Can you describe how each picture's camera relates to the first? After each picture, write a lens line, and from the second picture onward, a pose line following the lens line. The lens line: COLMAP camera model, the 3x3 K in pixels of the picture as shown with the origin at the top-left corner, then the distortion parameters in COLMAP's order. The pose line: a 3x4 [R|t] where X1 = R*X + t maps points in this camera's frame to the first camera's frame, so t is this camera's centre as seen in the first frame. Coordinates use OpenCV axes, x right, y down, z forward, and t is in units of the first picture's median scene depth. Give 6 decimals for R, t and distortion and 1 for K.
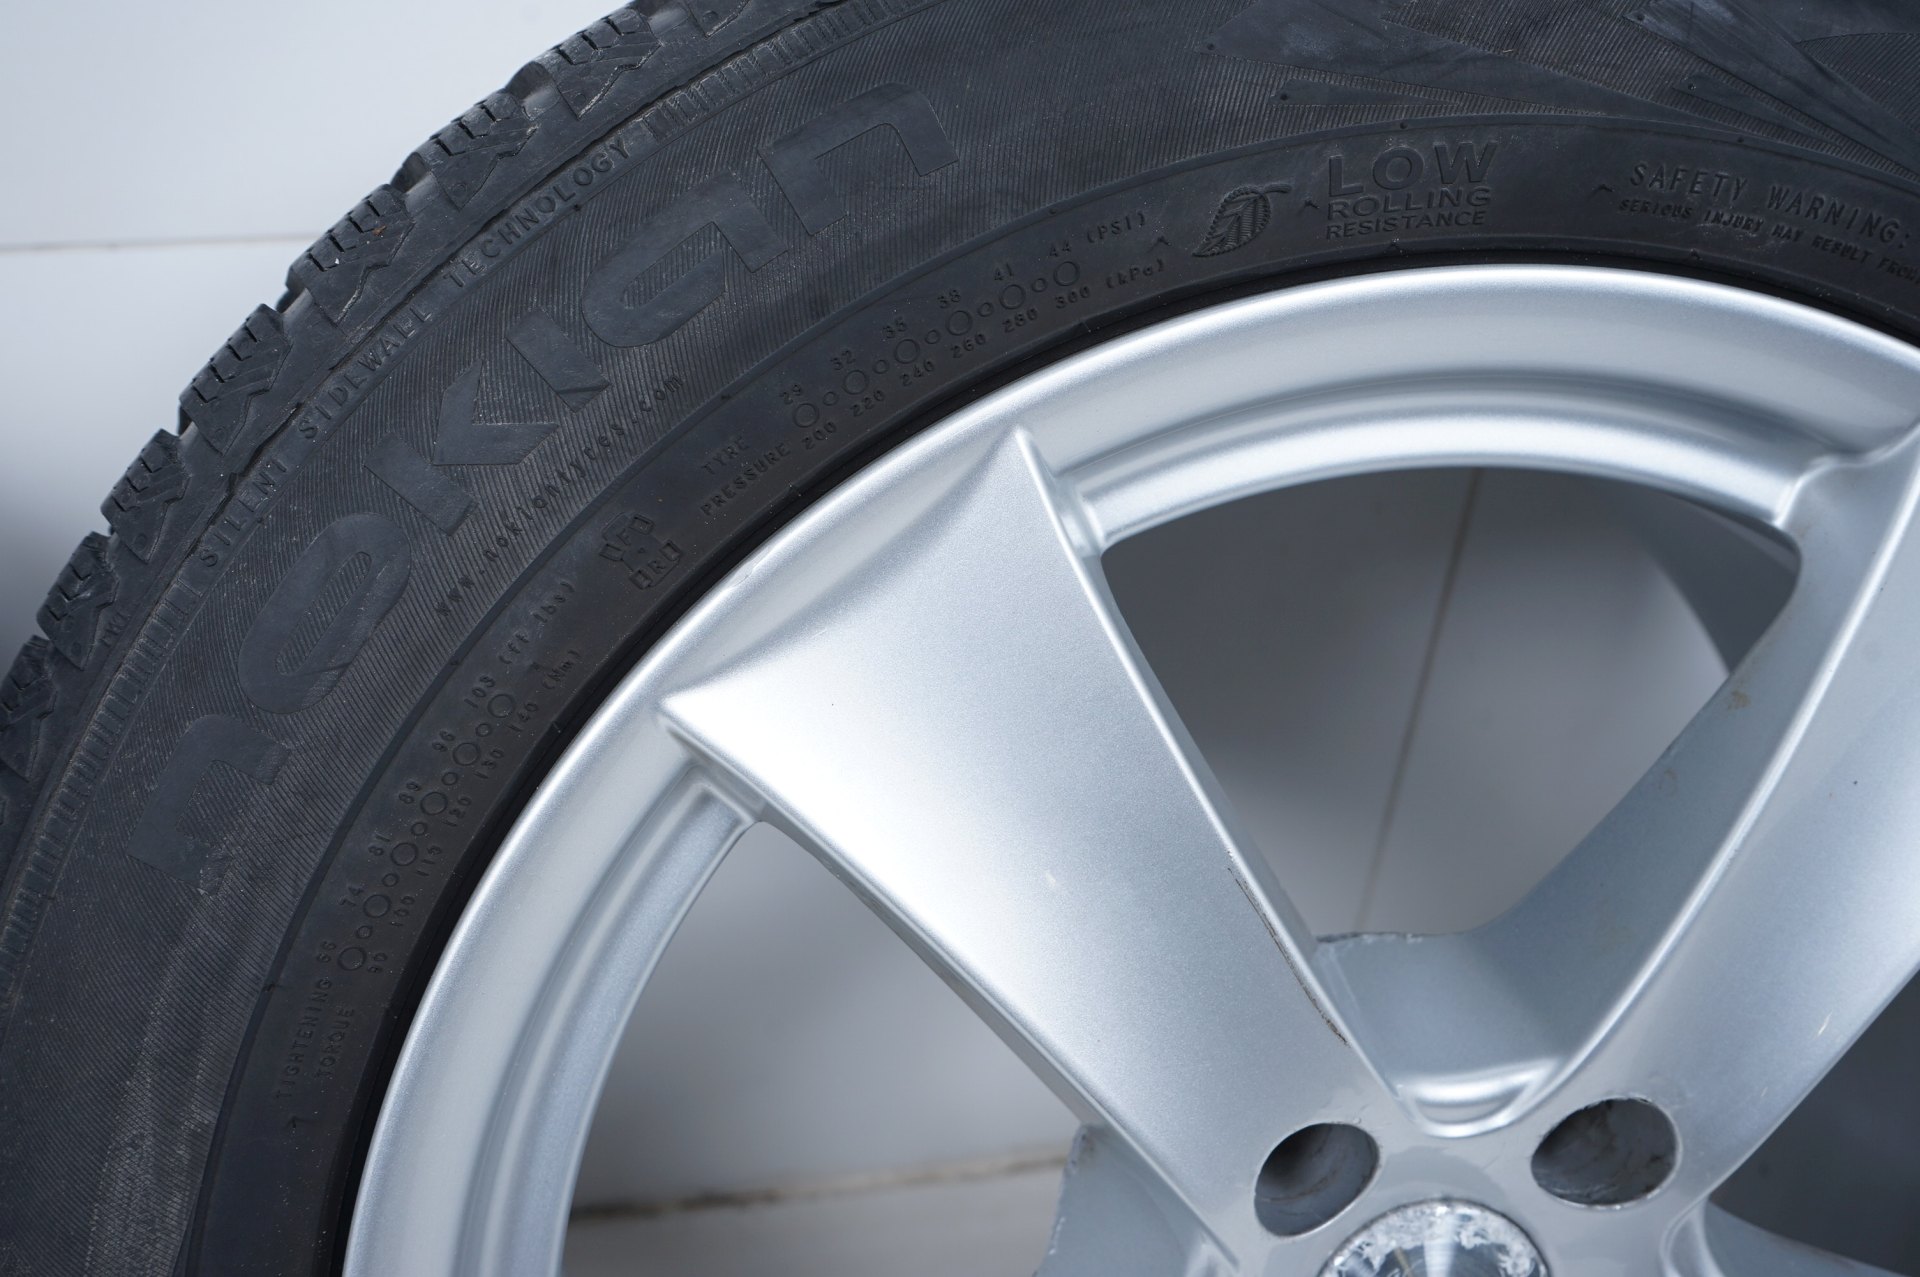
lens RADIAL K [[1872.1, 0, 960.0], [0, 1872.1, 638.5], [0, 0, 1]] dist [0.004897, 0.008346]
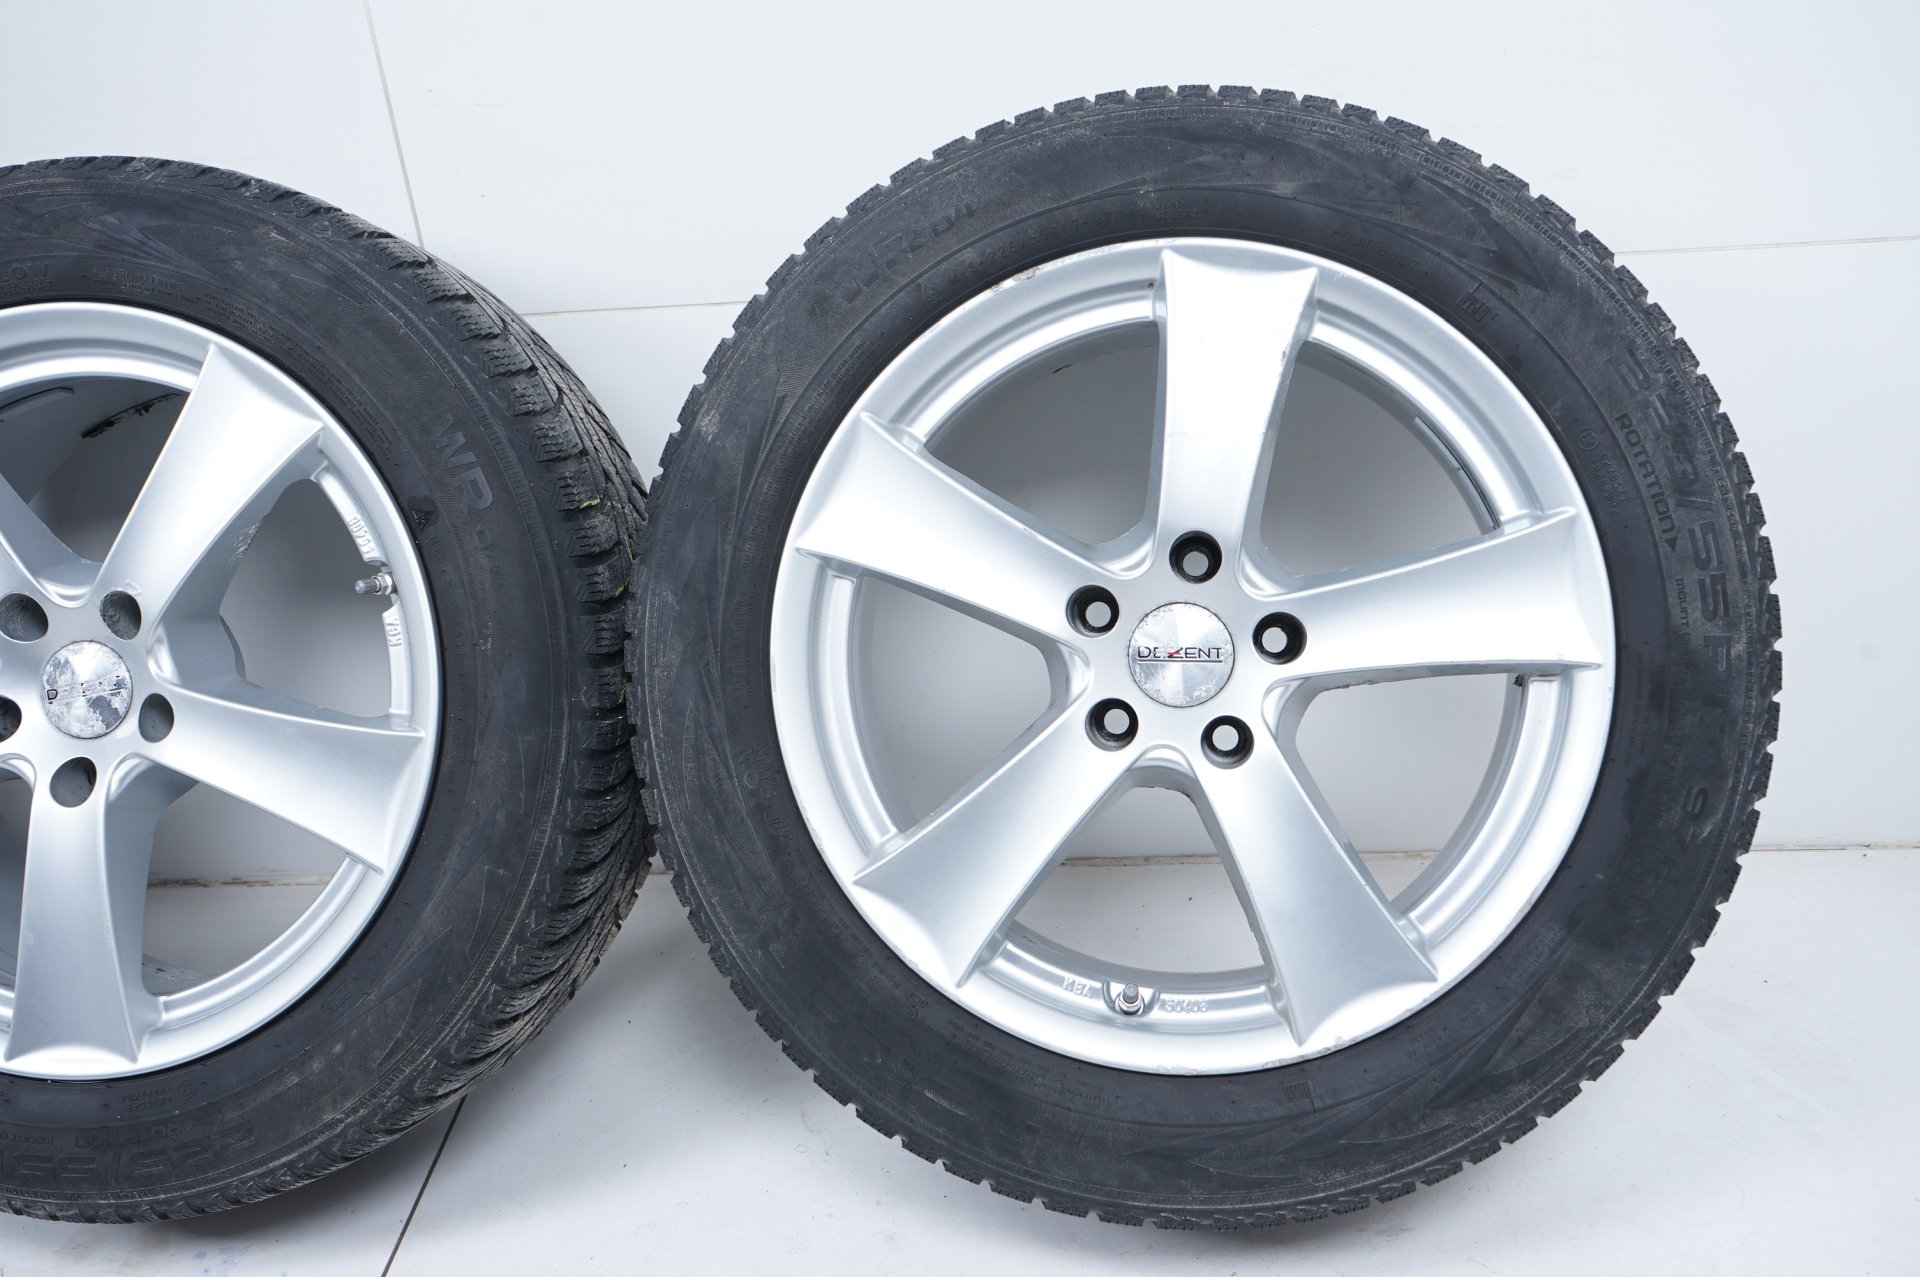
lens RADIAL K [[1873.2, 0, 960.0], [0, 1873.2, 638.5], [0, 0, 1]] dist [0.002324, 0.012365]
pose [[0.954285, 0.002926, -0.298885, 2.808538], [-0.054198, 0.985070, -0.163403, 0.825292], [0.293945, 0.172132, 0.940195, -1.476830]]
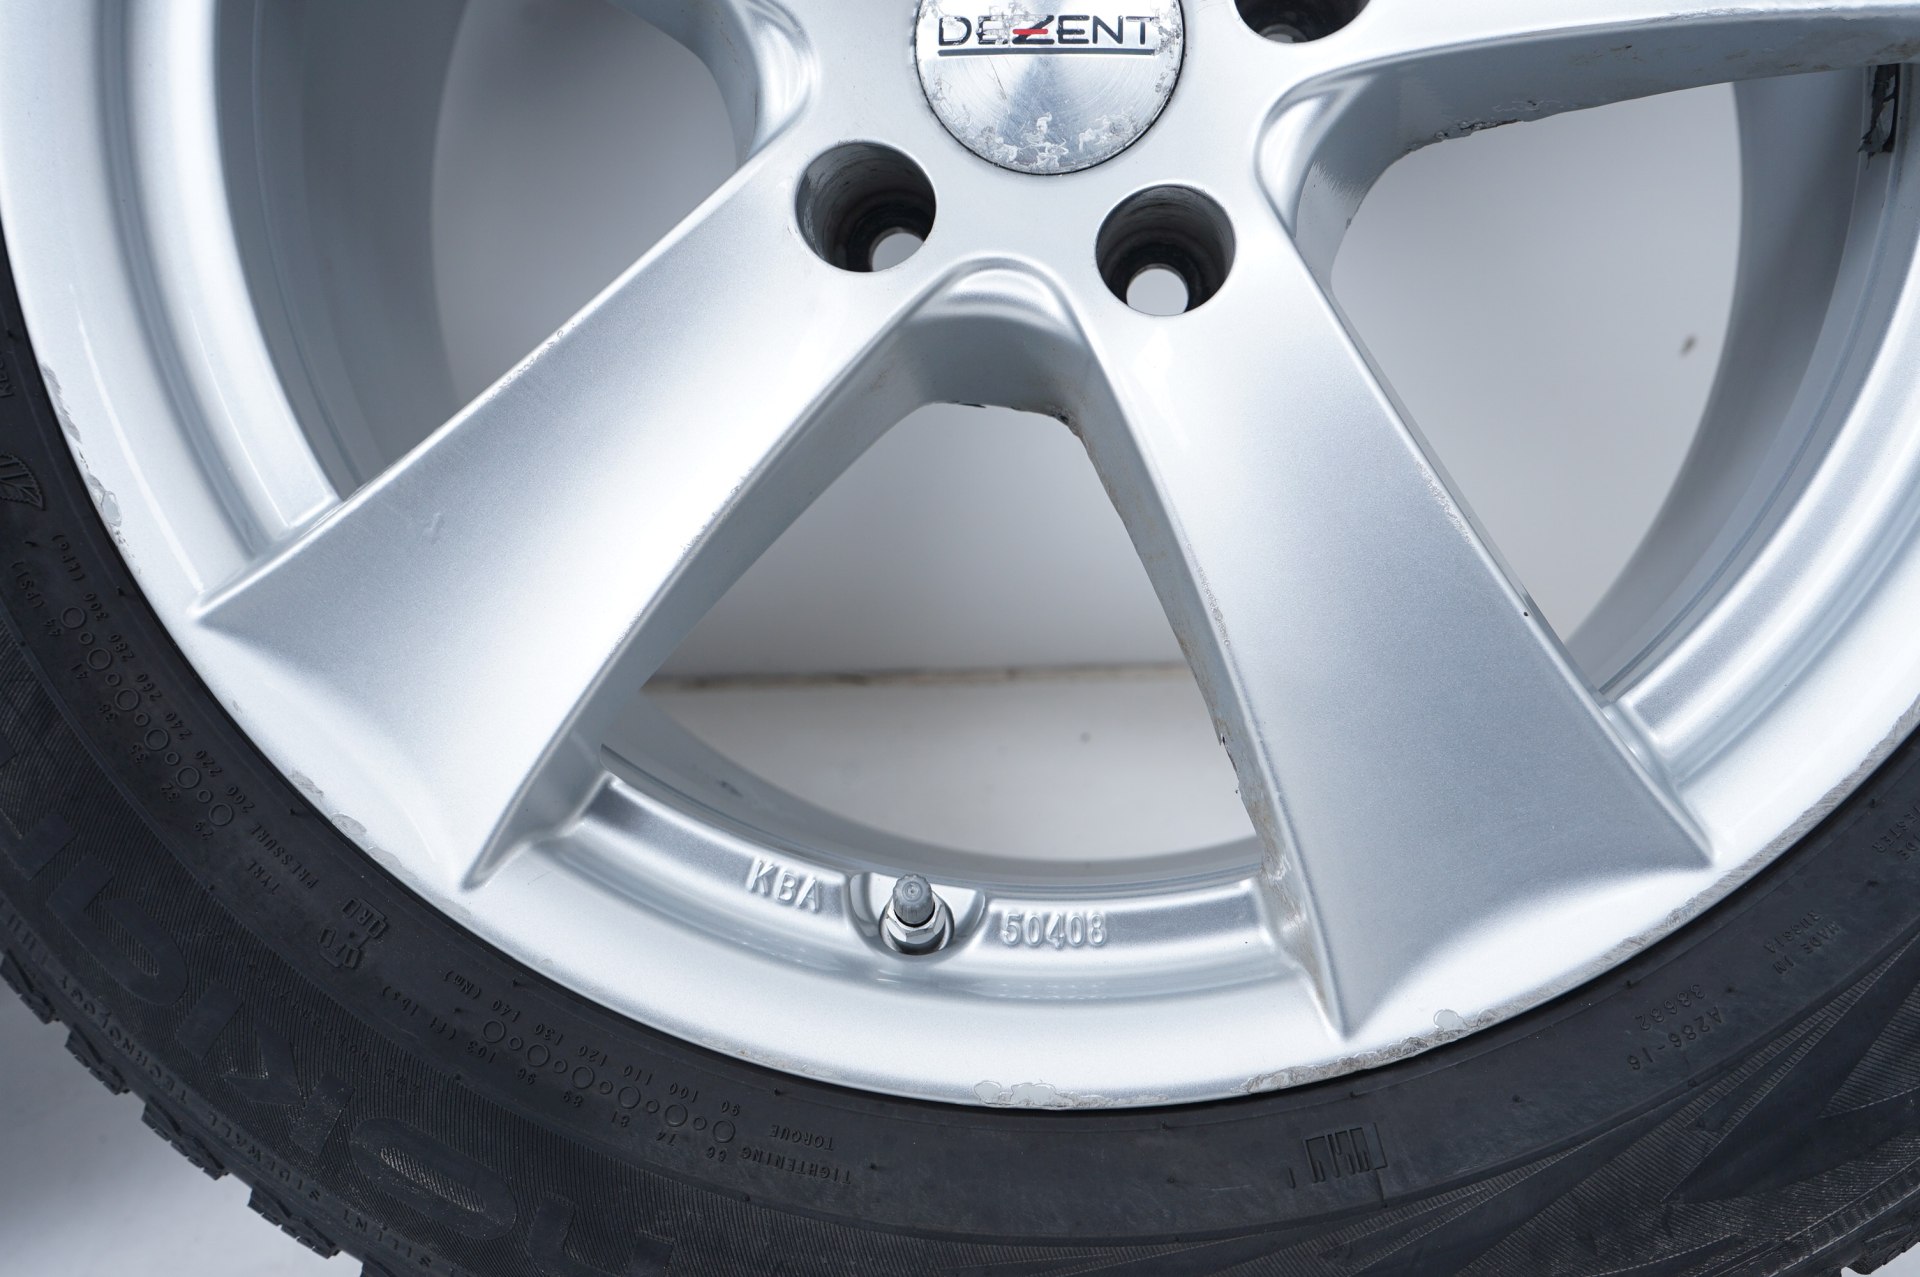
lens RADIAL K [[1873.2, 0, 960.0], [0, 1873.2, 638.5], [0, 0, 1]] dist [0.002324, 0.012365]
pose [[0.968376, 0.022514, -0.248478, 2.482984], [-0.051614, 0.992454, -0.111227, 0.846718], [0.244098, 0.120534, 0.962230, 0.433087]]
